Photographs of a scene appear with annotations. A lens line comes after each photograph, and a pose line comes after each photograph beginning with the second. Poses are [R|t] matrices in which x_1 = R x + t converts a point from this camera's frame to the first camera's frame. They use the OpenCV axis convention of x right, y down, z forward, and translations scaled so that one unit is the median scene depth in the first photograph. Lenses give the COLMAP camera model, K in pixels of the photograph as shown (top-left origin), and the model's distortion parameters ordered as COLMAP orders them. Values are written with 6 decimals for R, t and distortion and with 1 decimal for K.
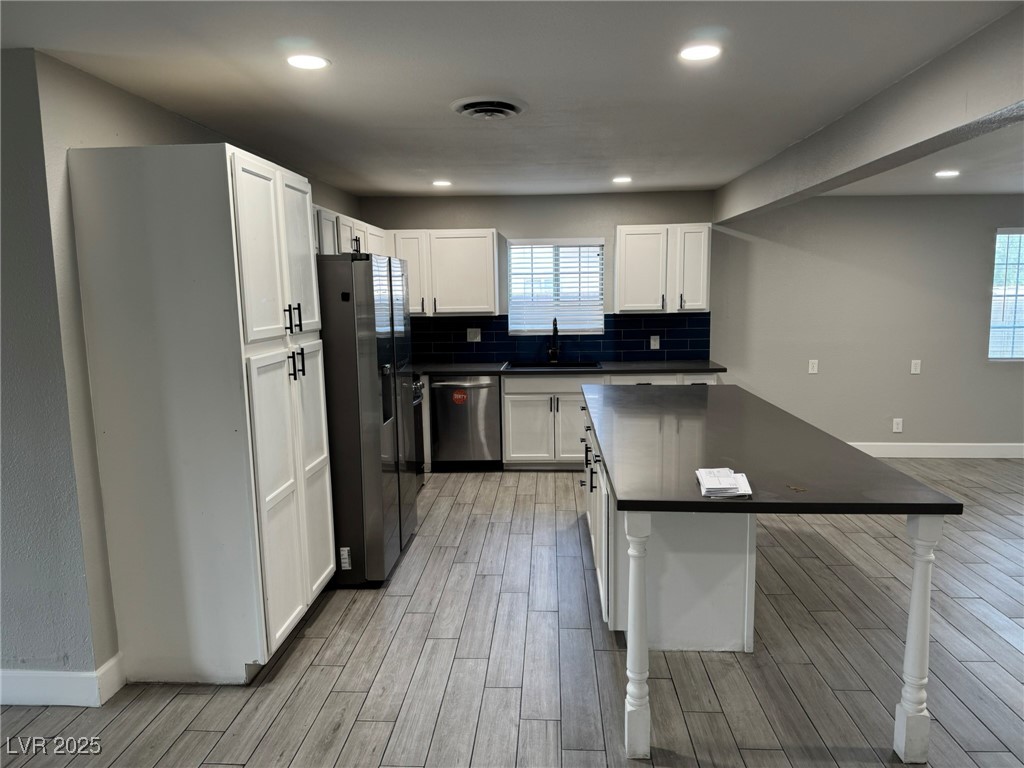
lens RADIAL K [[704.8, 0, 512.0], [0, 704.8, 384.0], [0, 0, 1]] dist [0.095147, -0.136235]
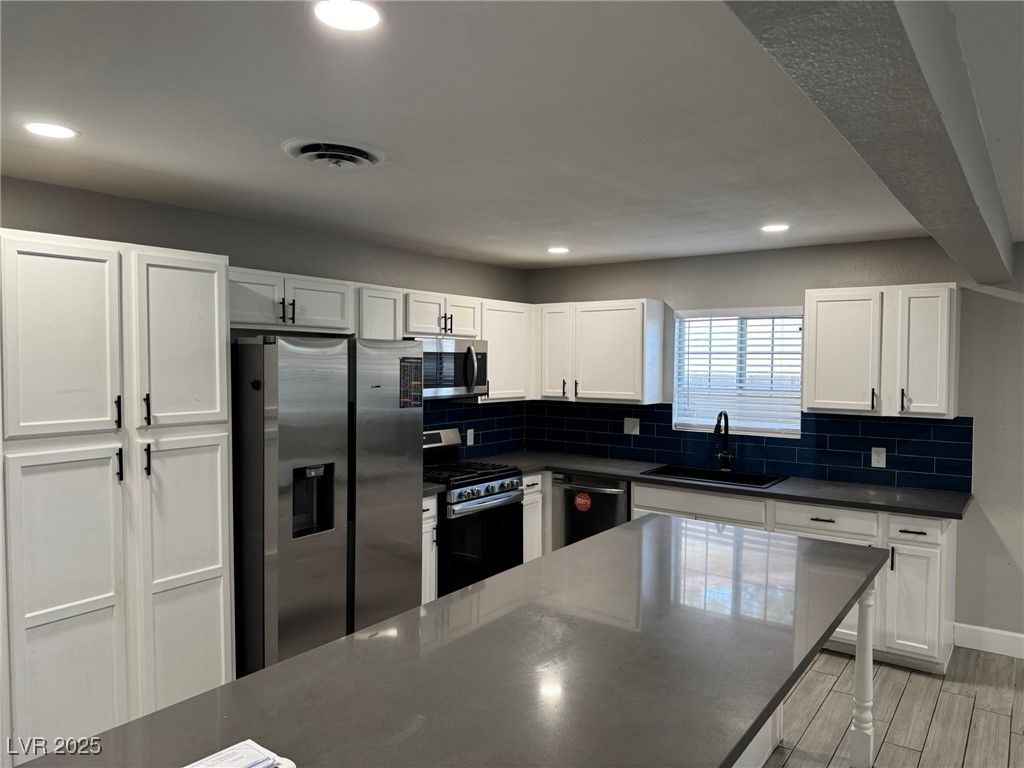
lens RADIAL K [[704.8, 0, 512.0], [0, 704.8, 384.0], [0, 0, 1]] dist [0.095147, -0.136235]
pose [[0.840469, 0.038646, -0.540480, 0.275098], [-0.089260, 0.993702, -0.067749, -0.051153], [0.534457, 0.105184, 0.838625, 0.237844]]
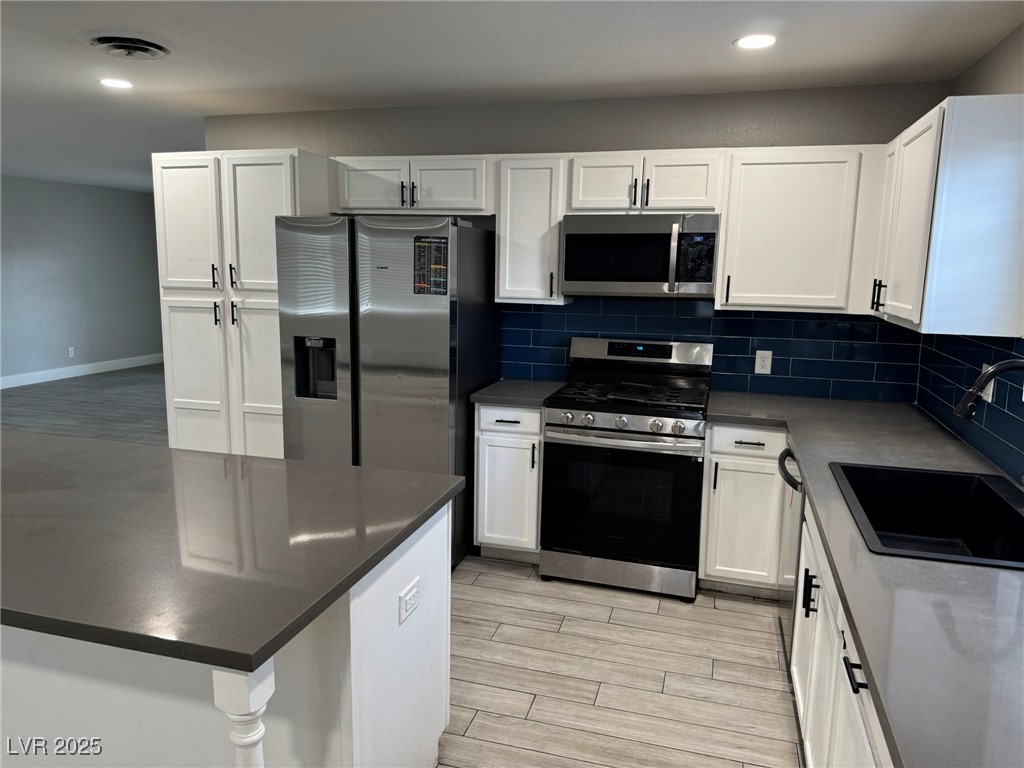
lens RADIAL K [[726.1, 0, 512.0], [0, 726.1, 384.0], [0, 0, 1]] dist [0.148803, -0.322858]
pose [[-0.229246, 0.173394, -0.957800, 0.398118], [-0.141039, 0.967704, 0.208944, -0.118554], [0.963096, 0.182987, -0.197387, 0.842004]]
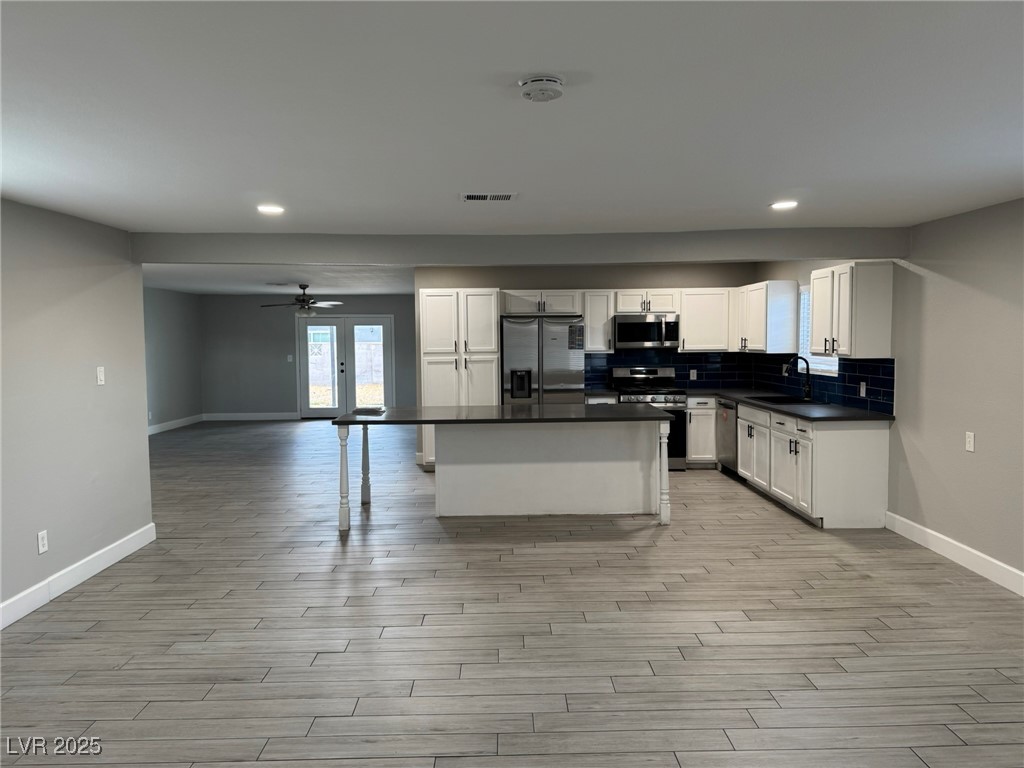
lens RADIAL K [[713.2, 0, 512.0], [0, 713.2, 384.0], [0, 0, 1]] dist [0.033009, -0.040154]
pose [[0.064530, 0.077013, -0.994940, 1.101646], [-0.120386, 0.990337, 0.068849, -0.075233], [0.990628, 0.115334, 0.073177, 0.482203]]
